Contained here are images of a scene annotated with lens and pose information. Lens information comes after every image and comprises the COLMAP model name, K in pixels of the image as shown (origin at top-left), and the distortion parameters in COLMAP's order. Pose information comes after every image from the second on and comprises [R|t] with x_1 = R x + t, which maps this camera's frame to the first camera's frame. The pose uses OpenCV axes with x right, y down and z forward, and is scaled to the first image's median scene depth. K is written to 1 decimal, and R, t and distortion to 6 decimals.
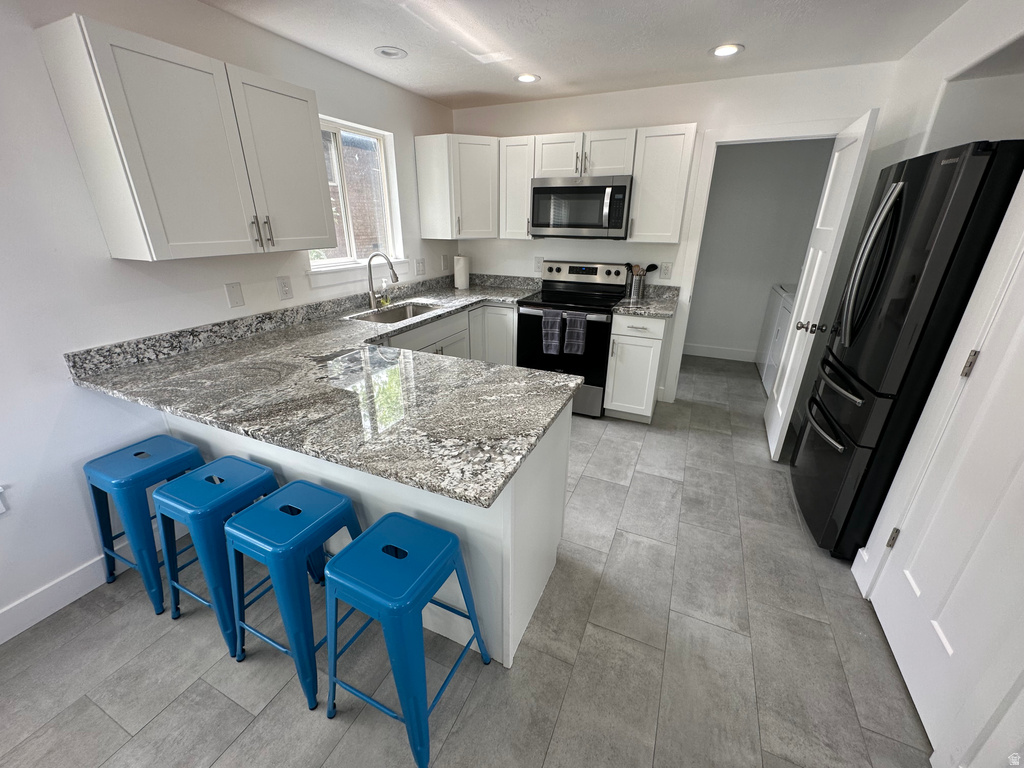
lens RADIAL K [[407.4, 0, 511.2], [0, 407.4, 382.0], [0, 0, 1]] dist [-0.000165, 0.000038]
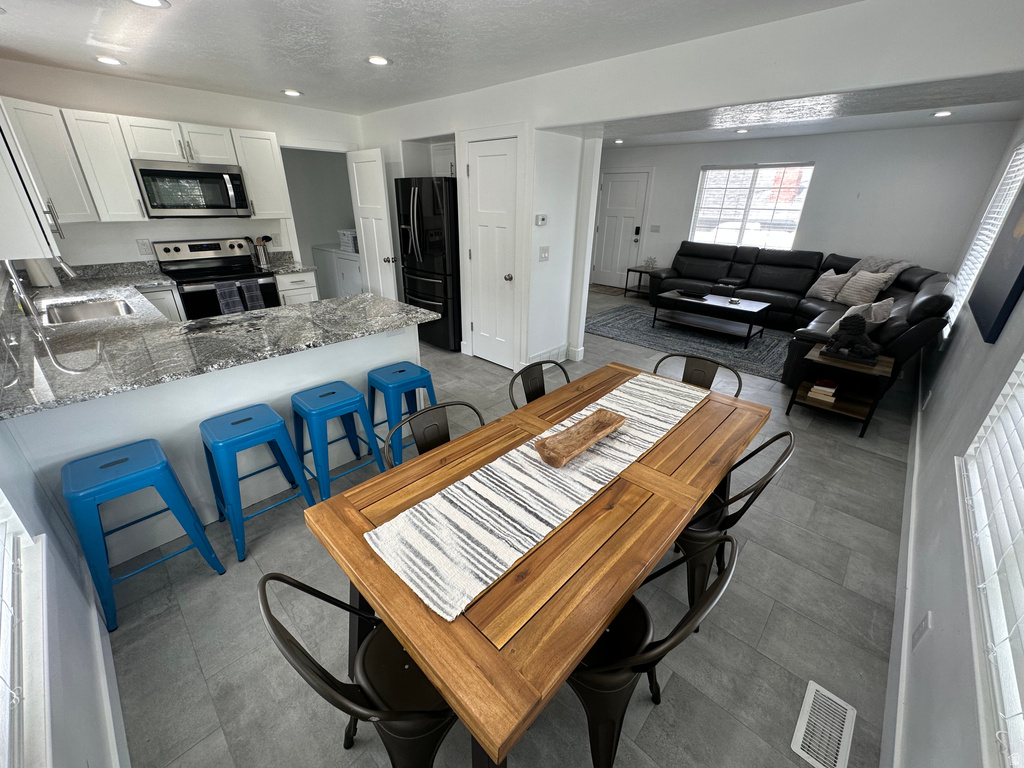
lens RADIAL K [[407.4, 0, 511.2], [0, 407.4, 382.0], [0, 0, 1]] dist [-0.000165, 0.000038]
pose [[0.323501, -0.387366, 0.863305, -0.763399], [0.335694, 0.900002, 0.278039, 0.030677], [-0.884679, 0.199860, 0.421188, -0.146742]]
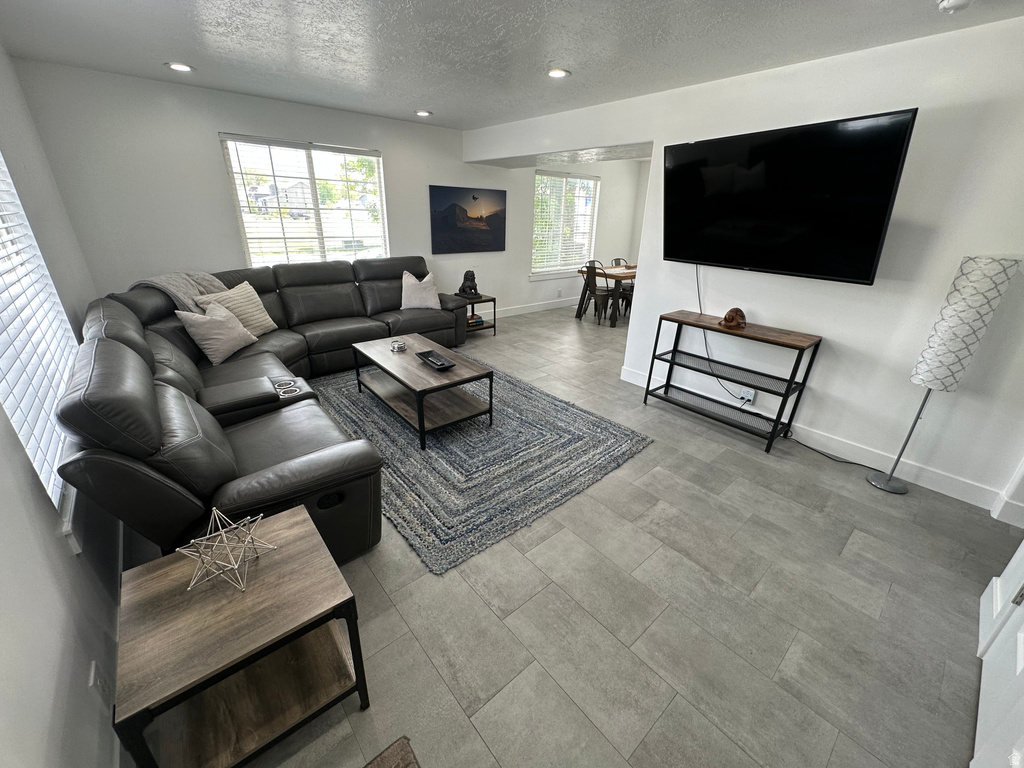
lens RADIAL K [[420.8, 0, 512.0], [0, 420.8, 384.0], [0, 0, 1]] dist [0.000302, -0.000012]
pose [[-0.414778, 0.332130, -0.847142, 1.977045], [-0.359471, 0.795462, 0.487873, -0.088134], [0.835906, 0.506882, -0.210550, 0.229532]]
